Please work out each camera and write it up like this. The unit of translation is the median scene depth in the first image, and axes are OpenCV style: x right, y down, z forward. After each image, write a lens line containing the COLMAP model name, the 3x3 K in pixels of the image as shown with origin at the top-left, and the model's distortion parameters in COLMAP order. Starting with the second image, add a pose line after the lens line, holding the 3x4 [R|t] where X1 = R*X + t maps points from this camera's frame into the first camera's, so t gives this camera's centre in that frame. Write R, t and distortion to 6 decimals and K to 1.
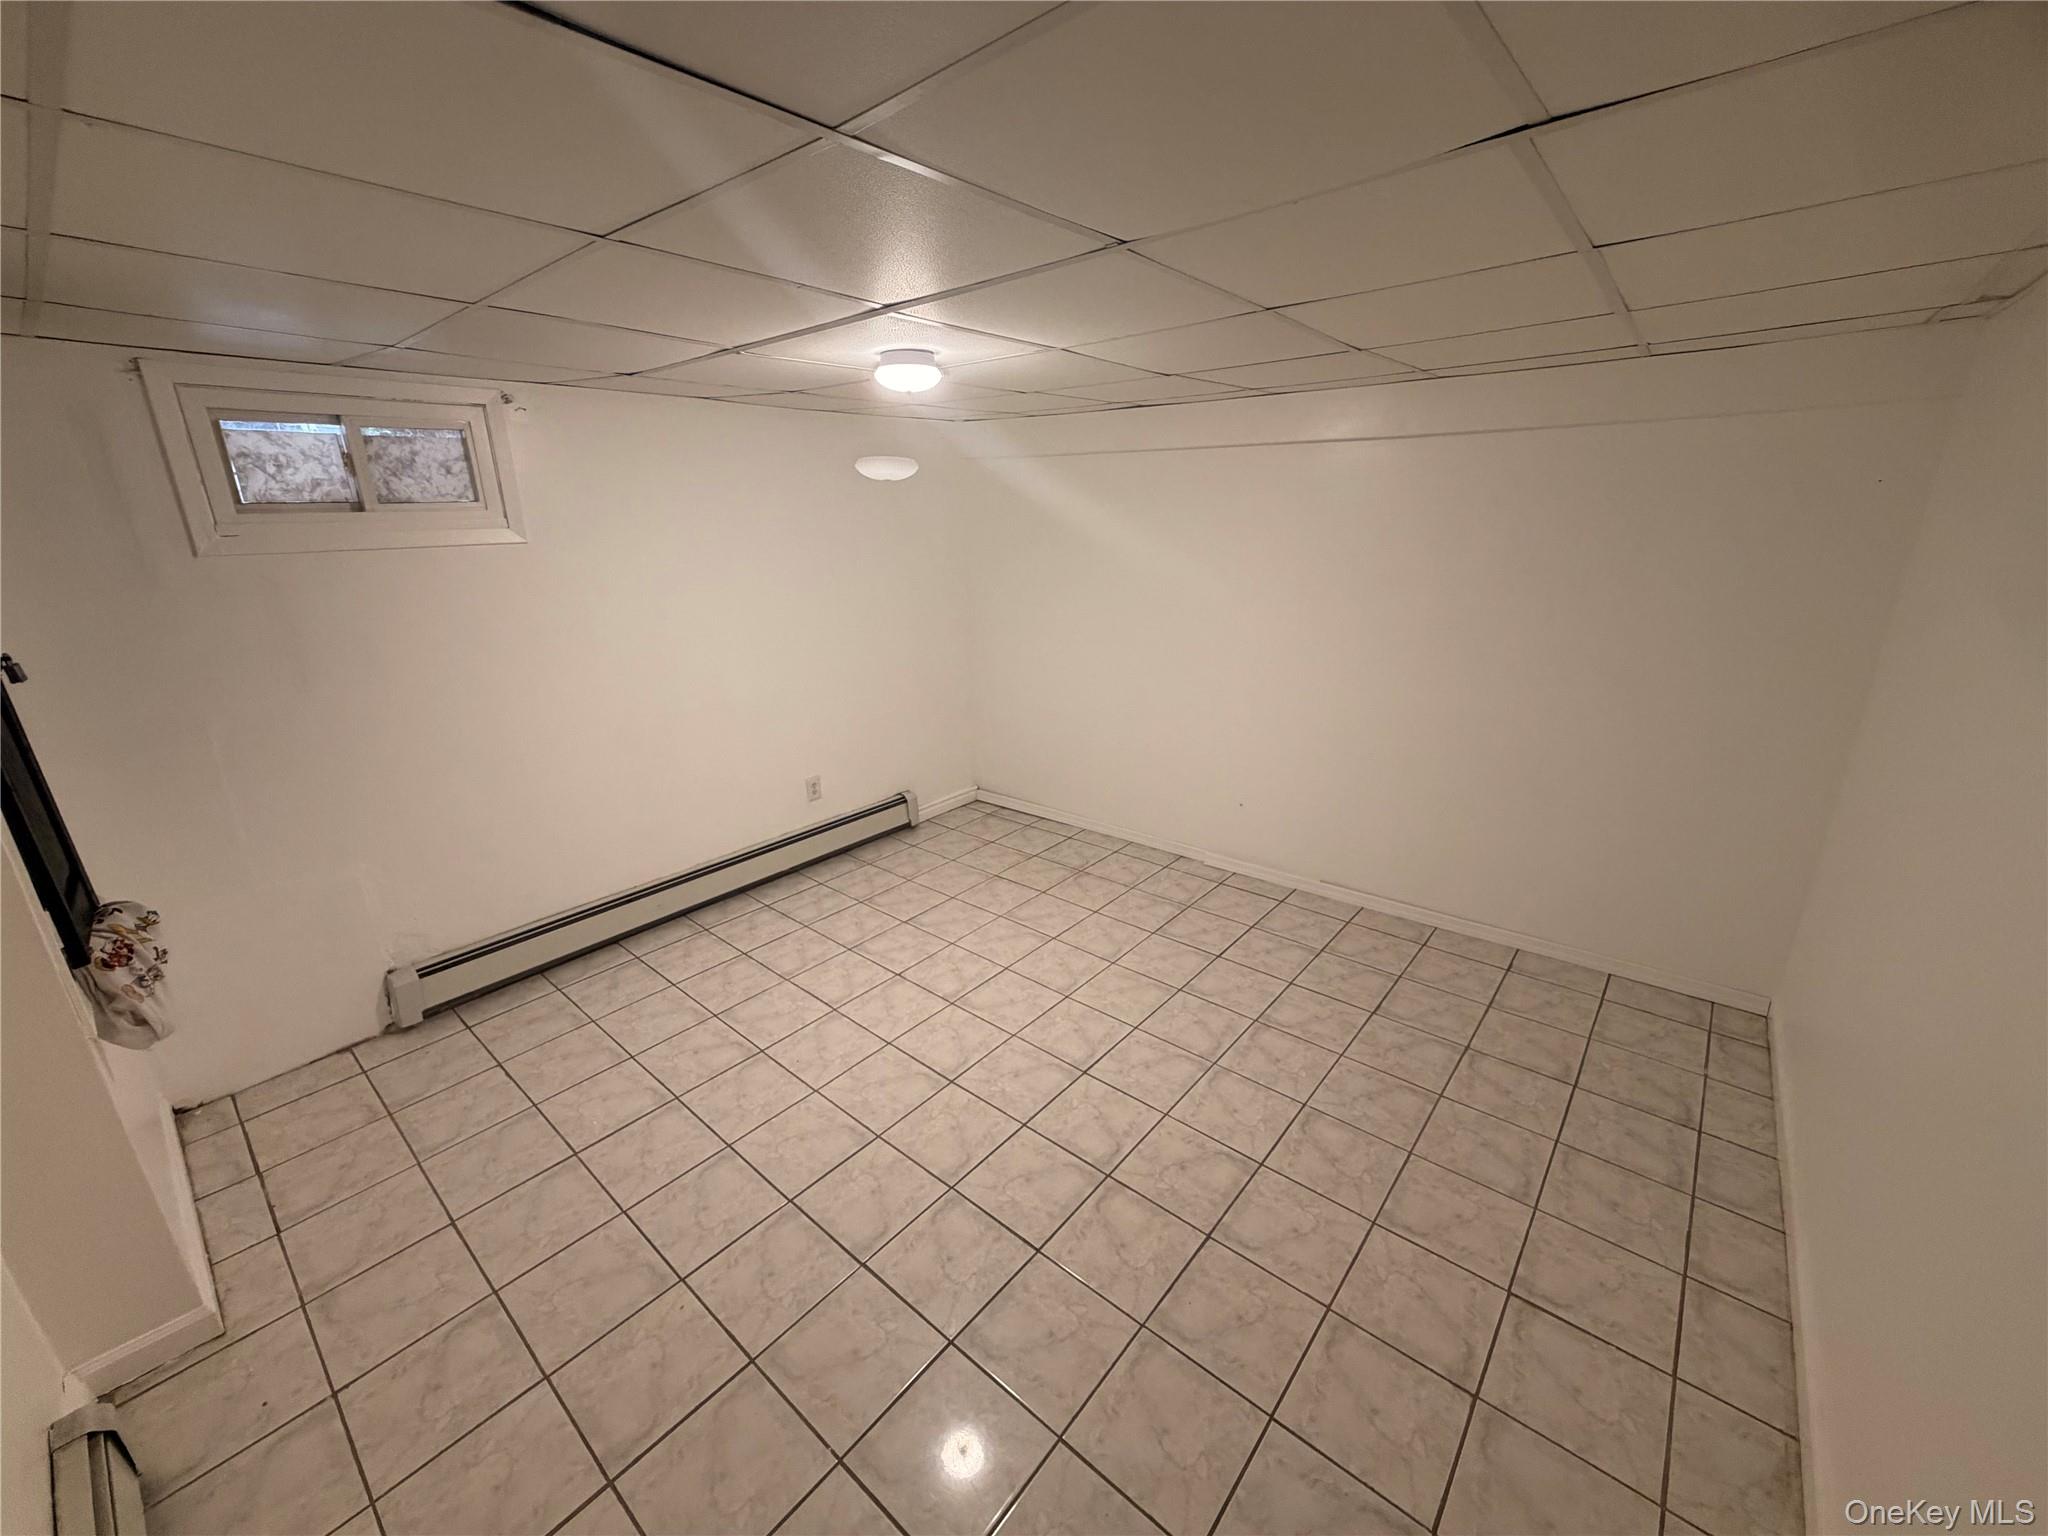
lens RADIAL K [[820.8, 0, 1023.8], [0, 820.8, 763.8], [0, 0, 1]] dist [0.009690, -0.001277]
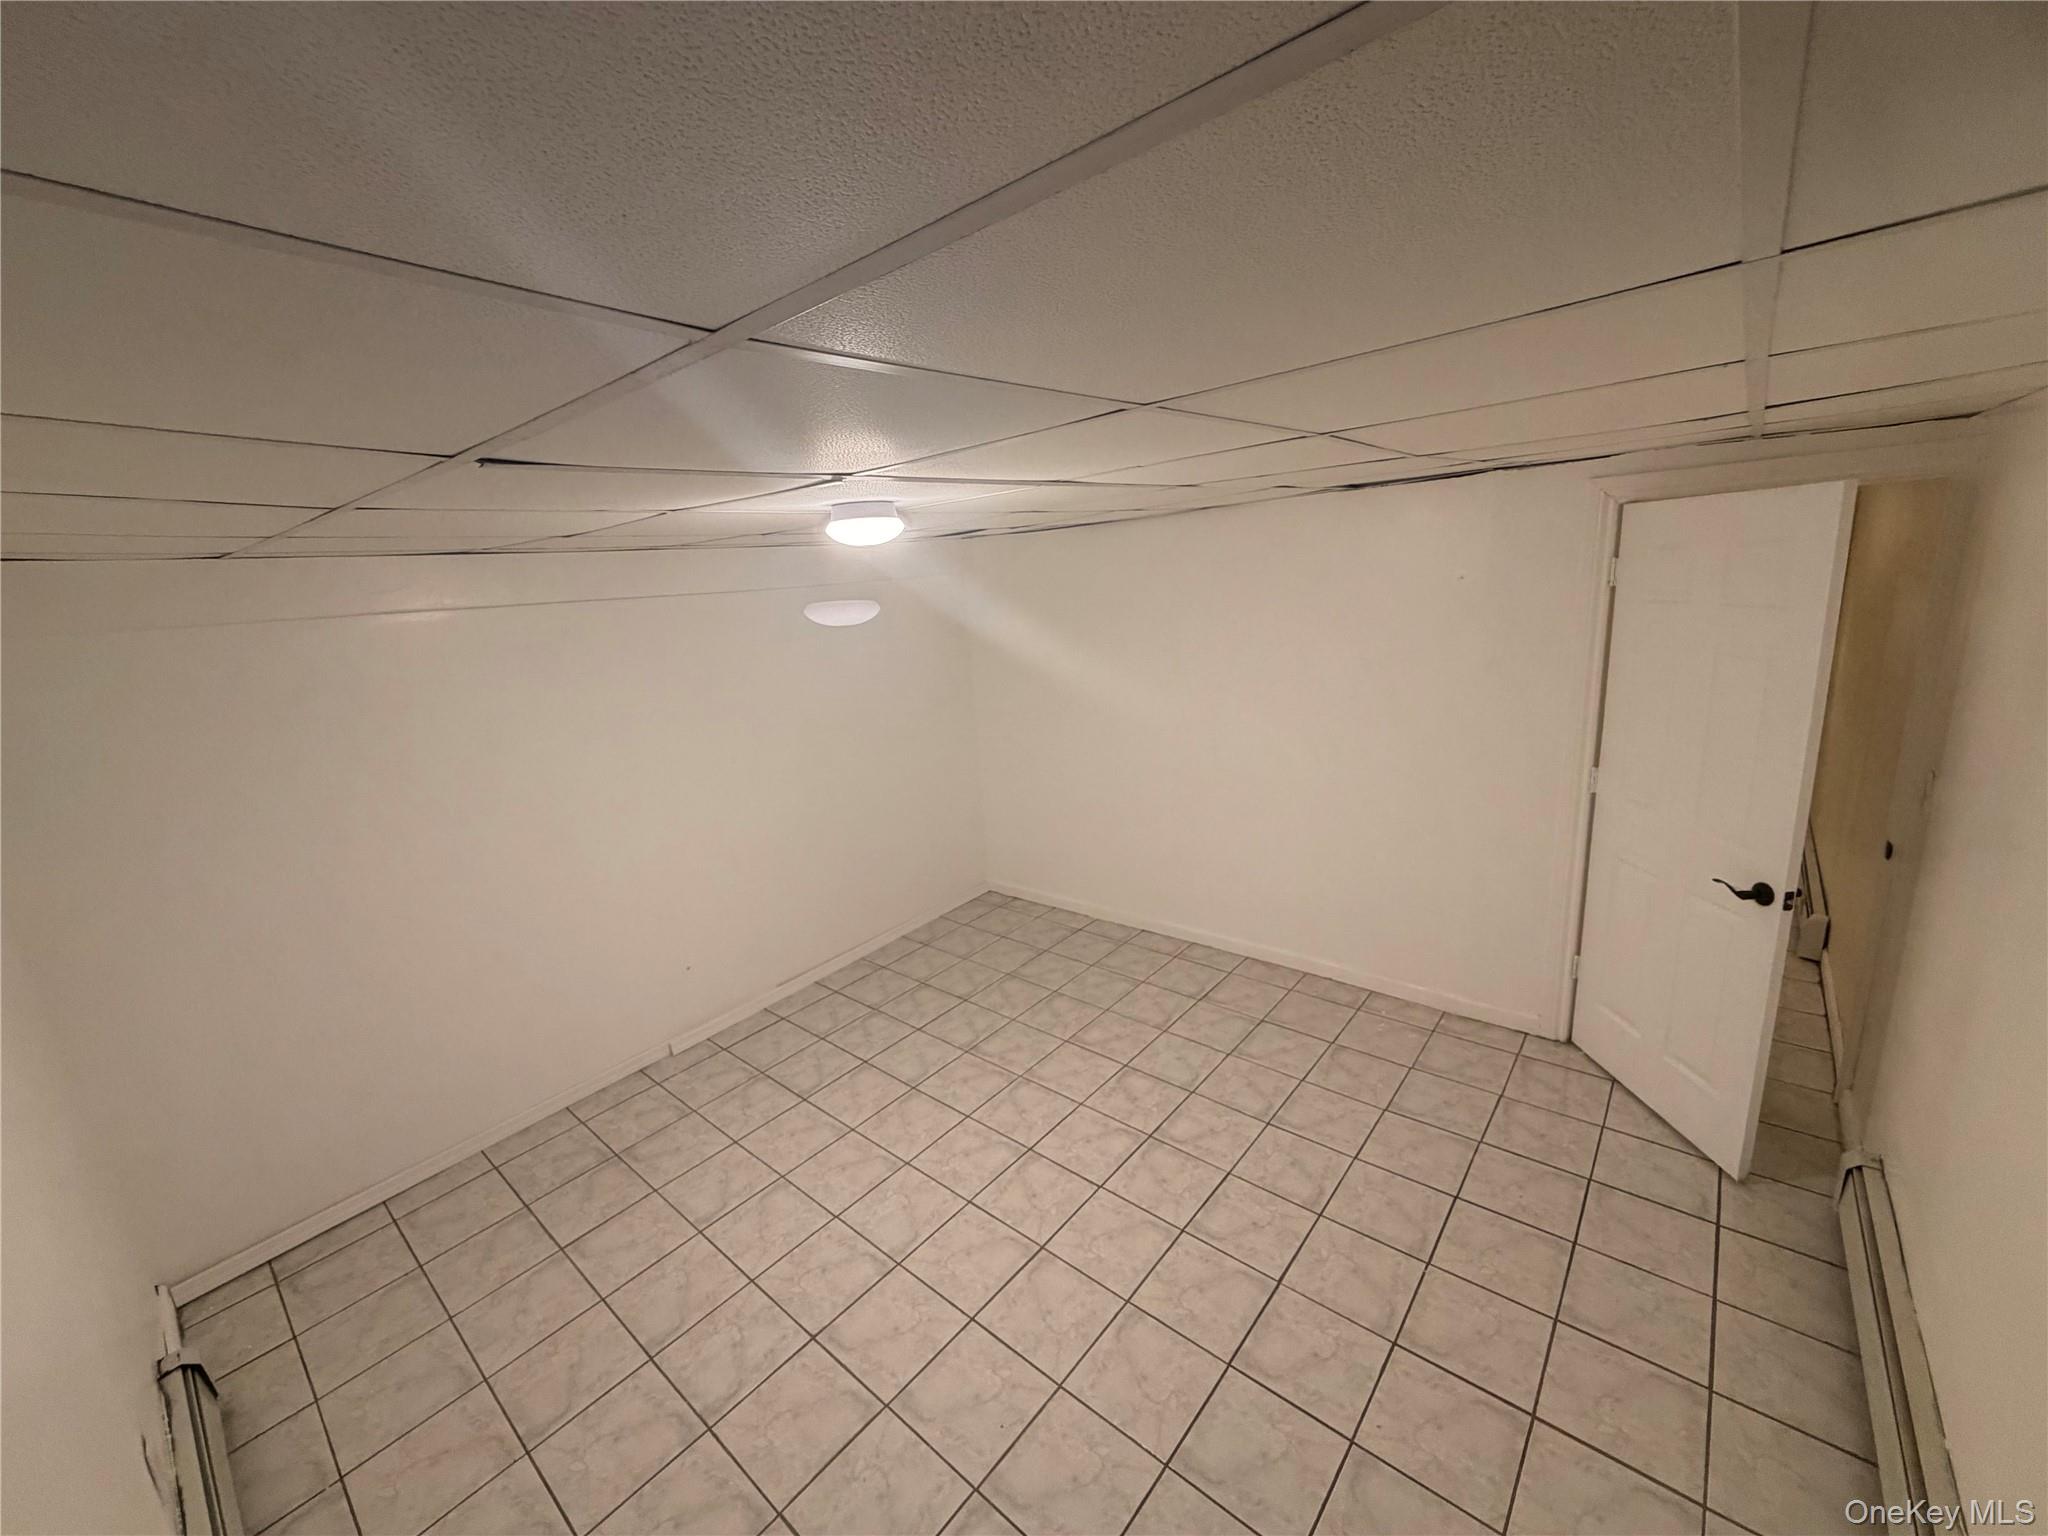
lens RADIAL K [[820.8, 0, 1018.7], [0, 820.8, 752.6], [0, 0, 1]] dist [0.009690, -0.001277]
pose [[0.010815, -0.201641, 0.979400, -0.859081], [0.370072, 0.910717, 0.183415, -0.296885], [-0.928940, 0.360464, 0.084471, 0.715678]]
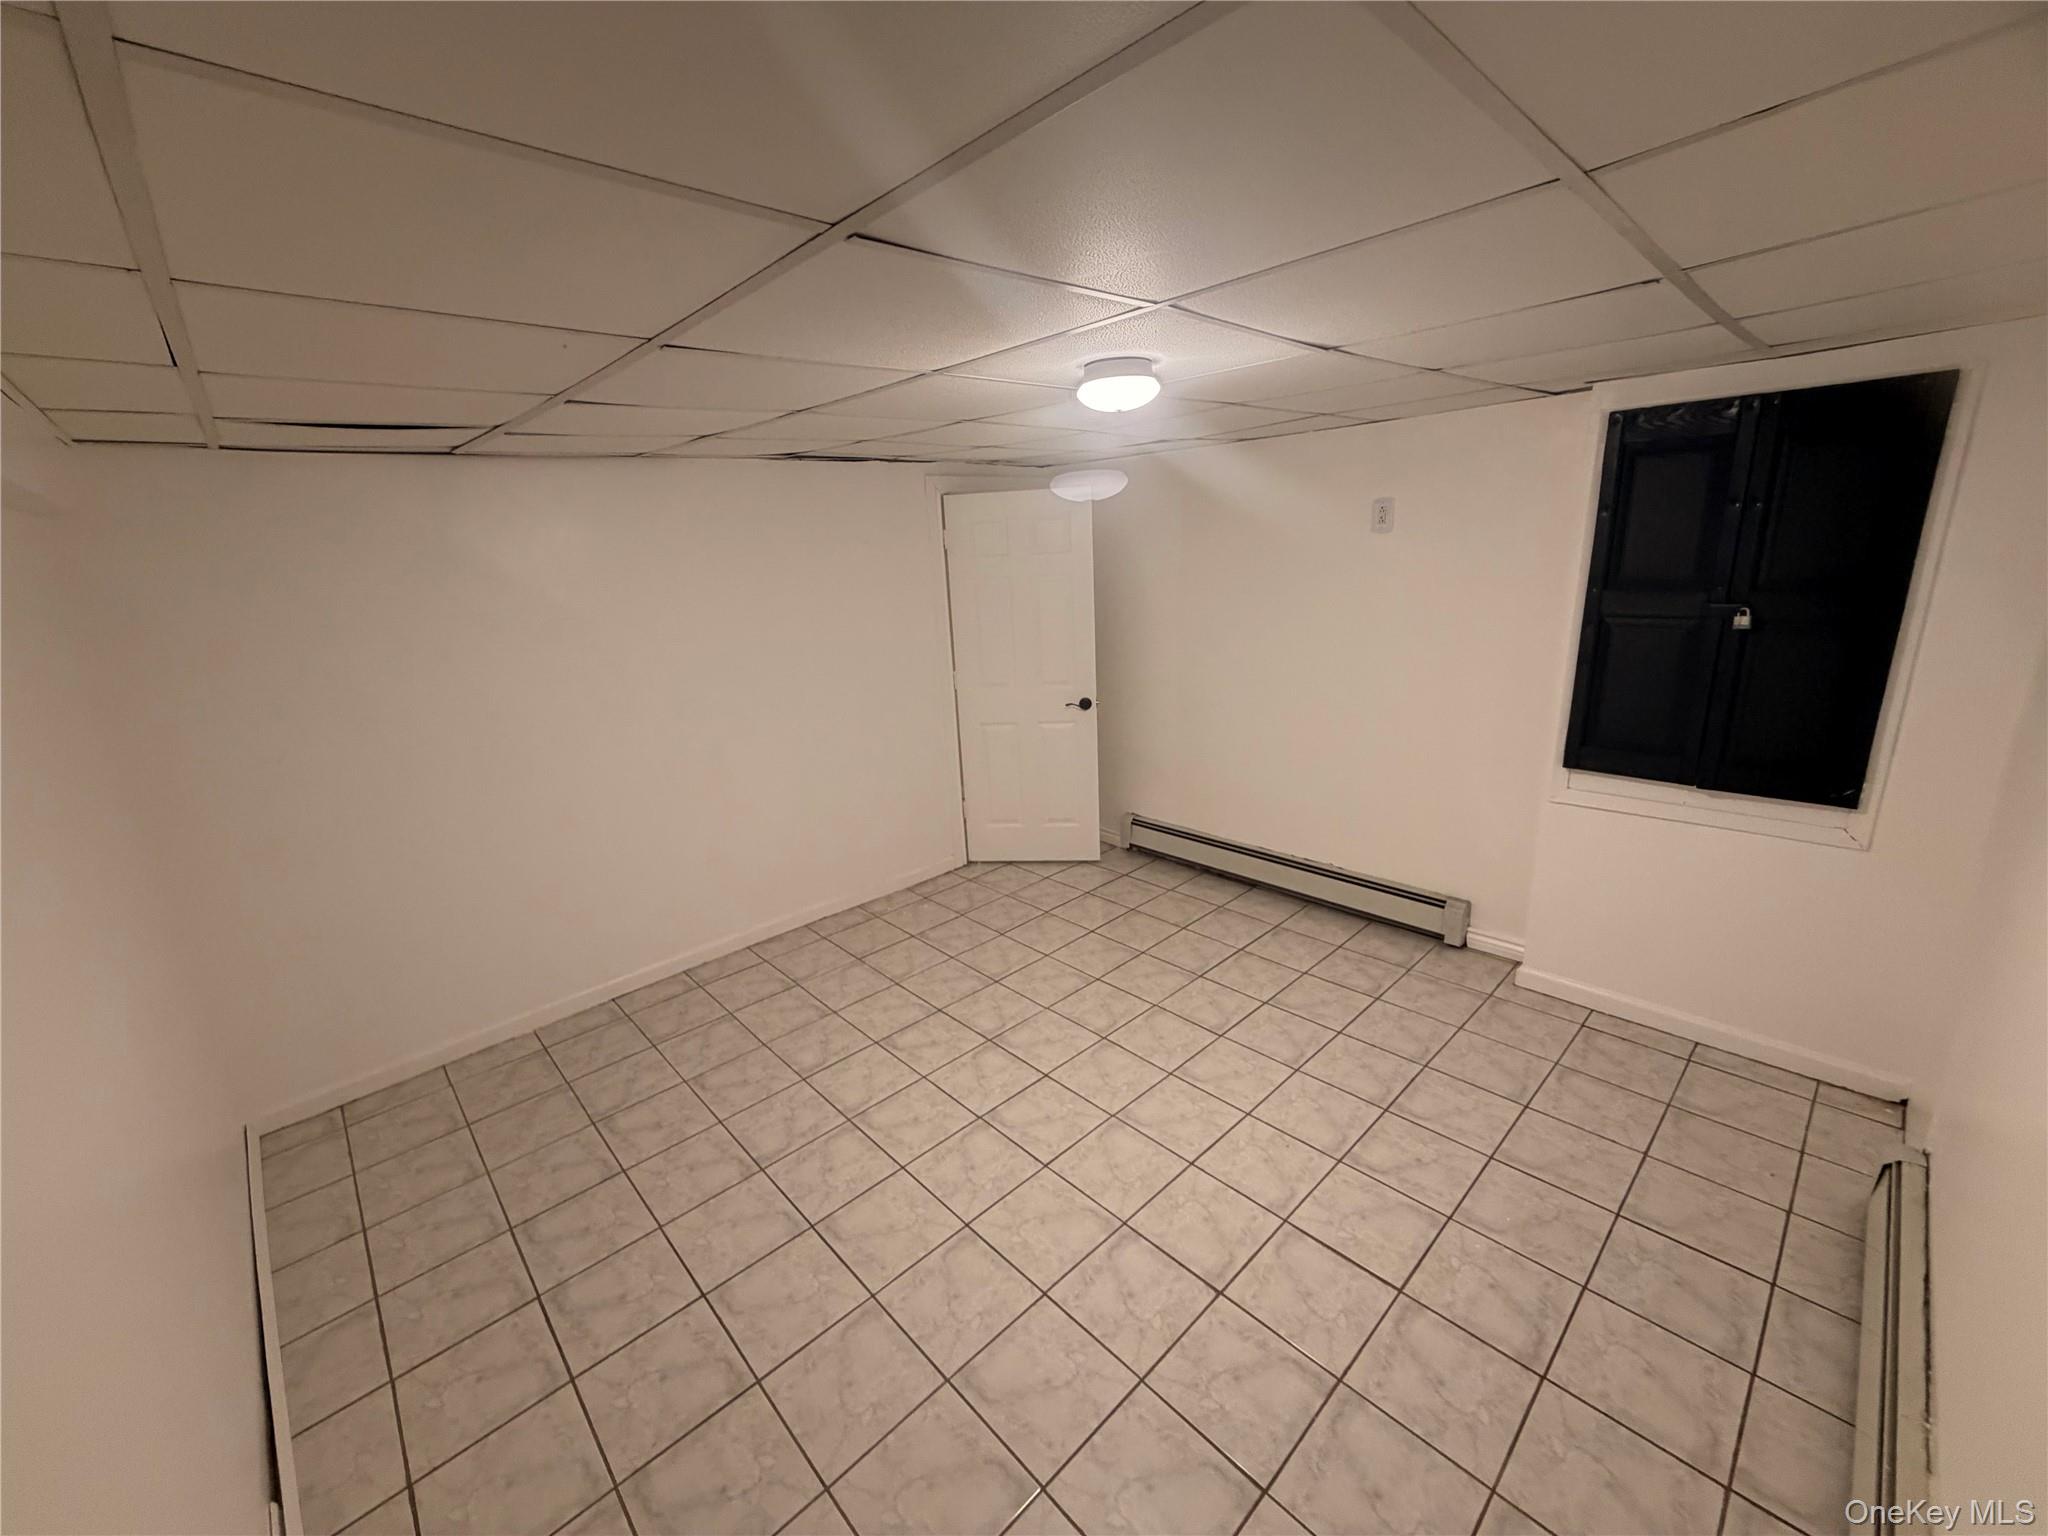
lens RADIAL K [[820.8, 0, 1011.7], [0, 820.8, 766.7], [0, 0, 1]] dist [0.009690, -0.001277]
pose [[-0.989862, 0.030462, 0.138729, -0.112230], [0.101262, 0.836263, 0.538898, -0.505051], [-0.099598, 0.547482, -0.830869, 1.553583]]
